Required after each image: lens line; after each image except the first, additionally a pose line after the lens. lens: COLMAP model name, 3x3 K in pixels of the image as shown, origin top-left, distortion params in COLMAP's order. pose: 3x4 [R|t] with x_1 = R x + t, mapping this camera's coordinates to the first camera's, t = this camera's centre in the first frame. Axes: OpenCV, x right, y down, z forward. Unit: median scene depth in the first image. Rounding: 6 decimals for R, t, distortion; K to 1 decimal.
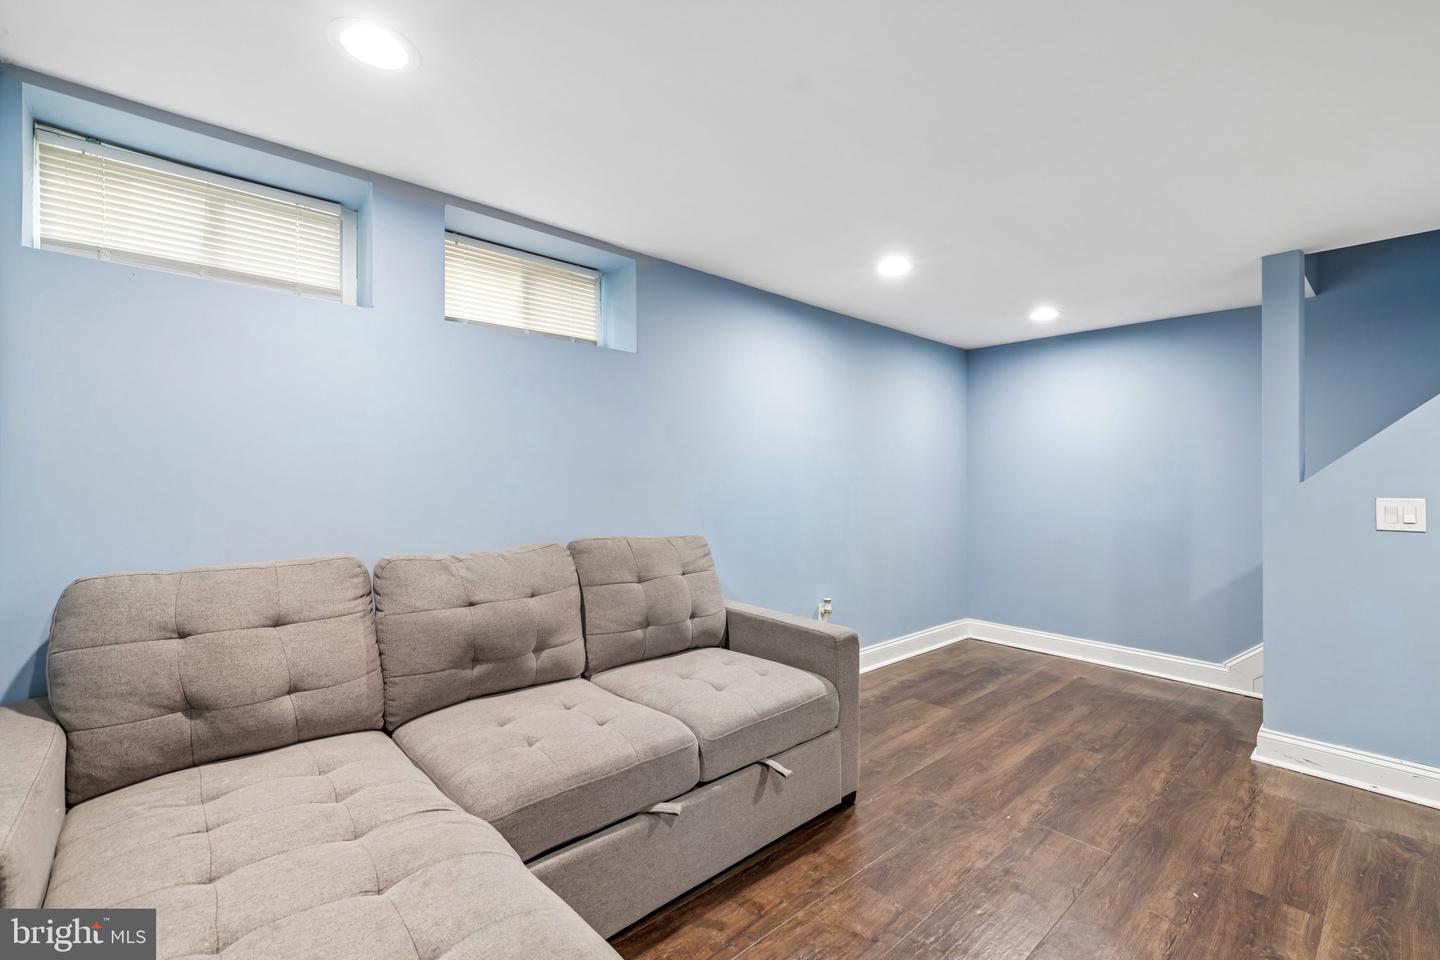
lens RADIAL K [[629.0, 0, 718.1], [0, 629.0, 459.8], [0, 0, 1]] dist [0.016731, 0.001231]
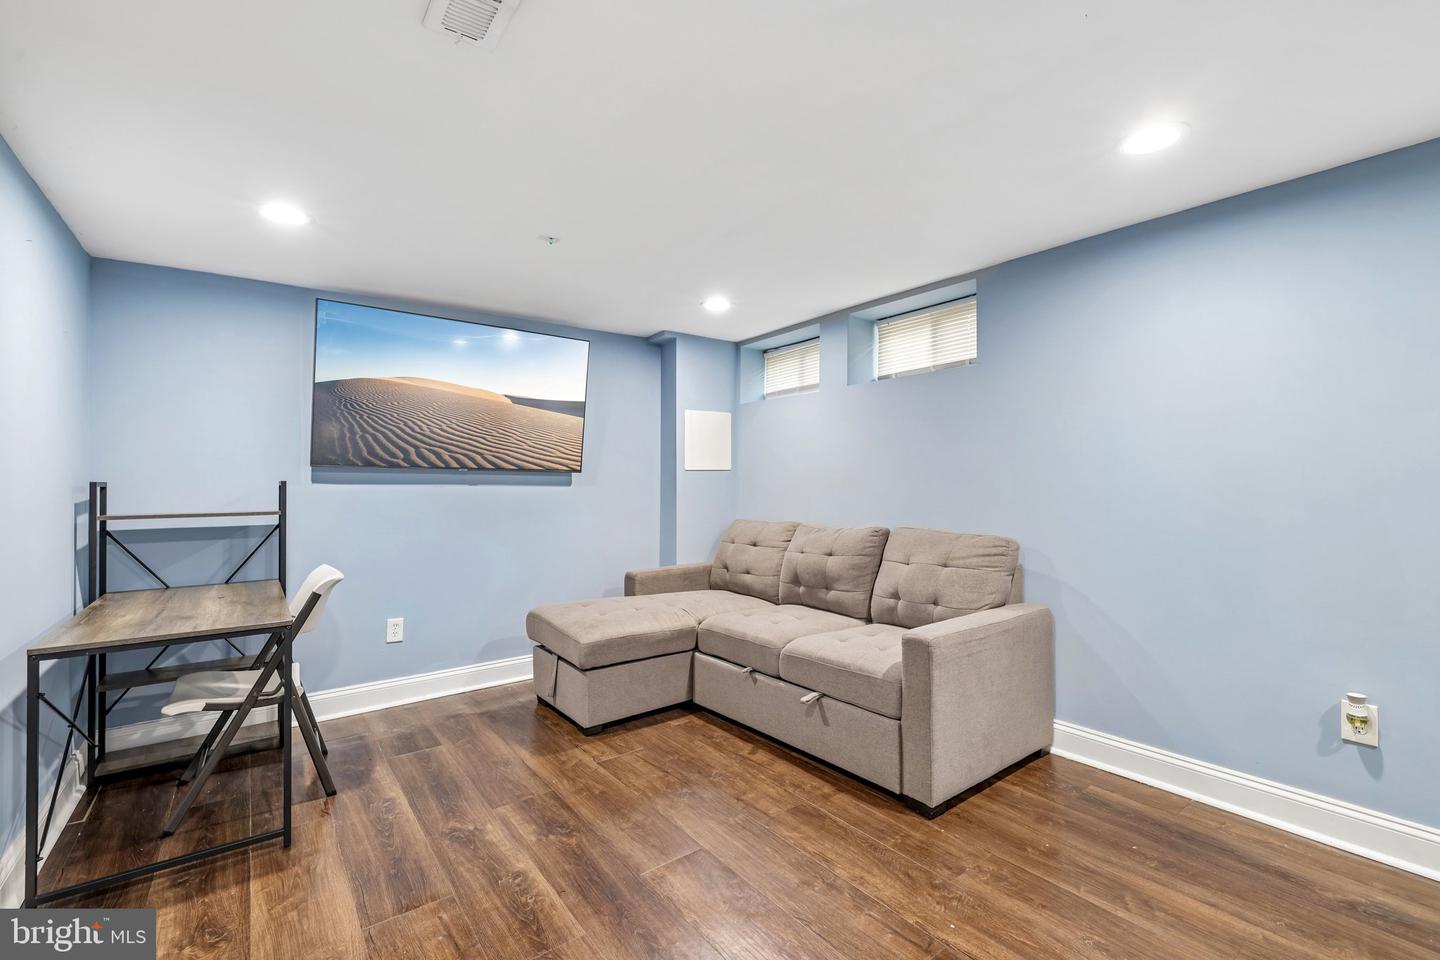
lens RADIAL K [[629.0, 0, 710.8], [0, 629.0, 469.8], [0, 0, 1]] dist [0.016731, 0.001231]
pose [[-0.095736, -0.032545, -0.994875, 1.403746], [0.034581, 0.998753, -0.036000, 0.049870], [0.994806, -0.037851, -0.094491, 0.910237]]
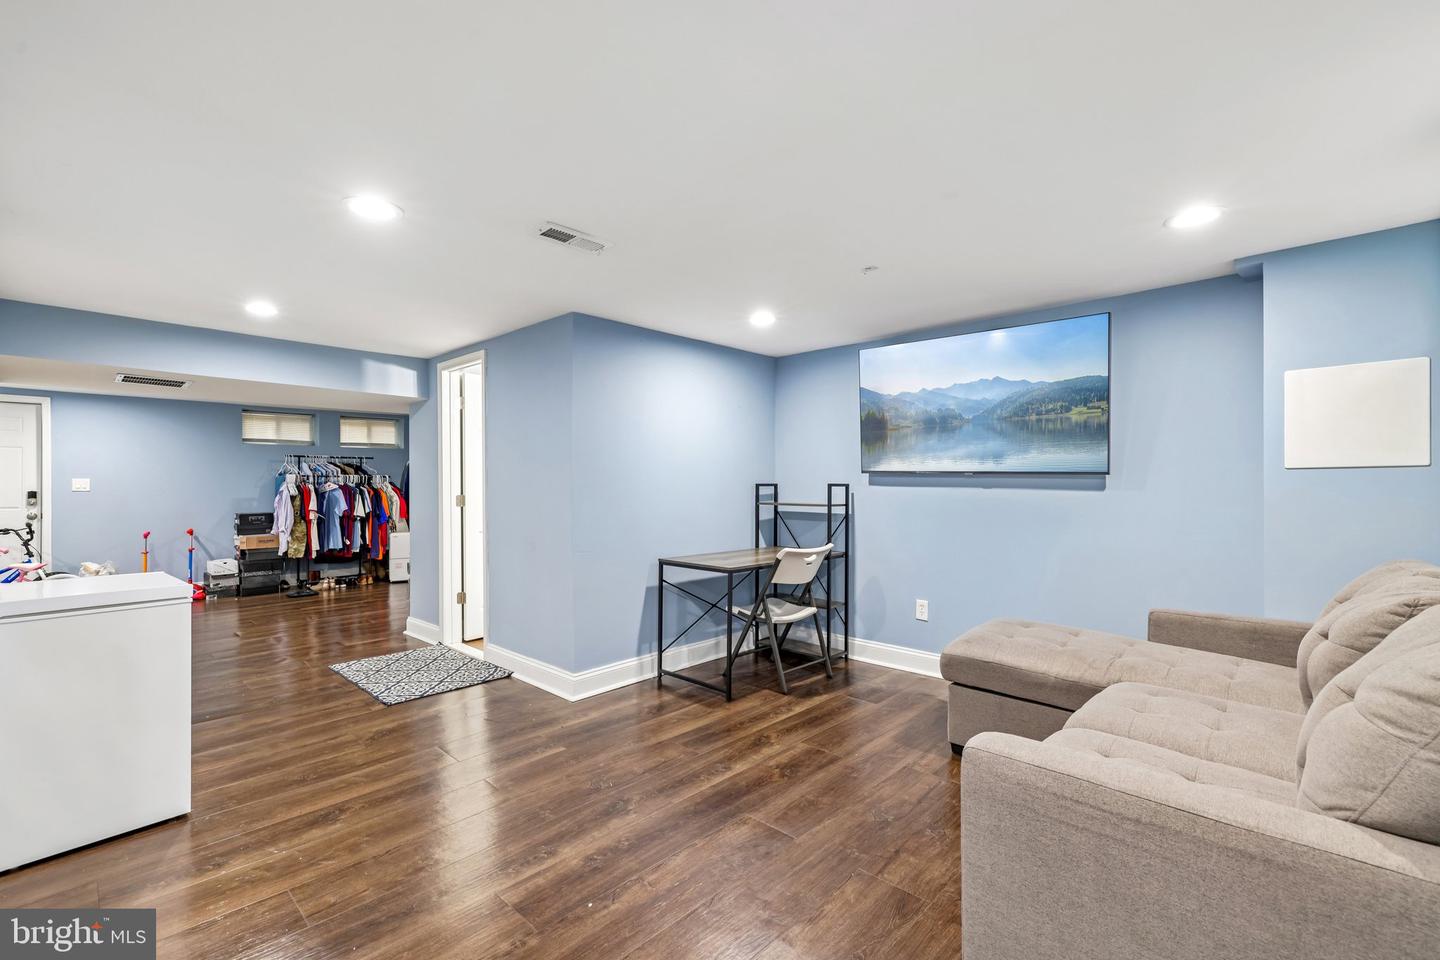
lens RADIAL K [[629.0, 0, 710.3], [0, 629.0, 486.4], [0, 0, 1]] dist [0.016731, 0.001231]
pose [[-0.996674, -0.011552, -0.080663, 0.601821], [-0.009625, 0.999660, -0.024246, 0.052242], [0.080916, -0.023389, -0.996446, 1.857941]]
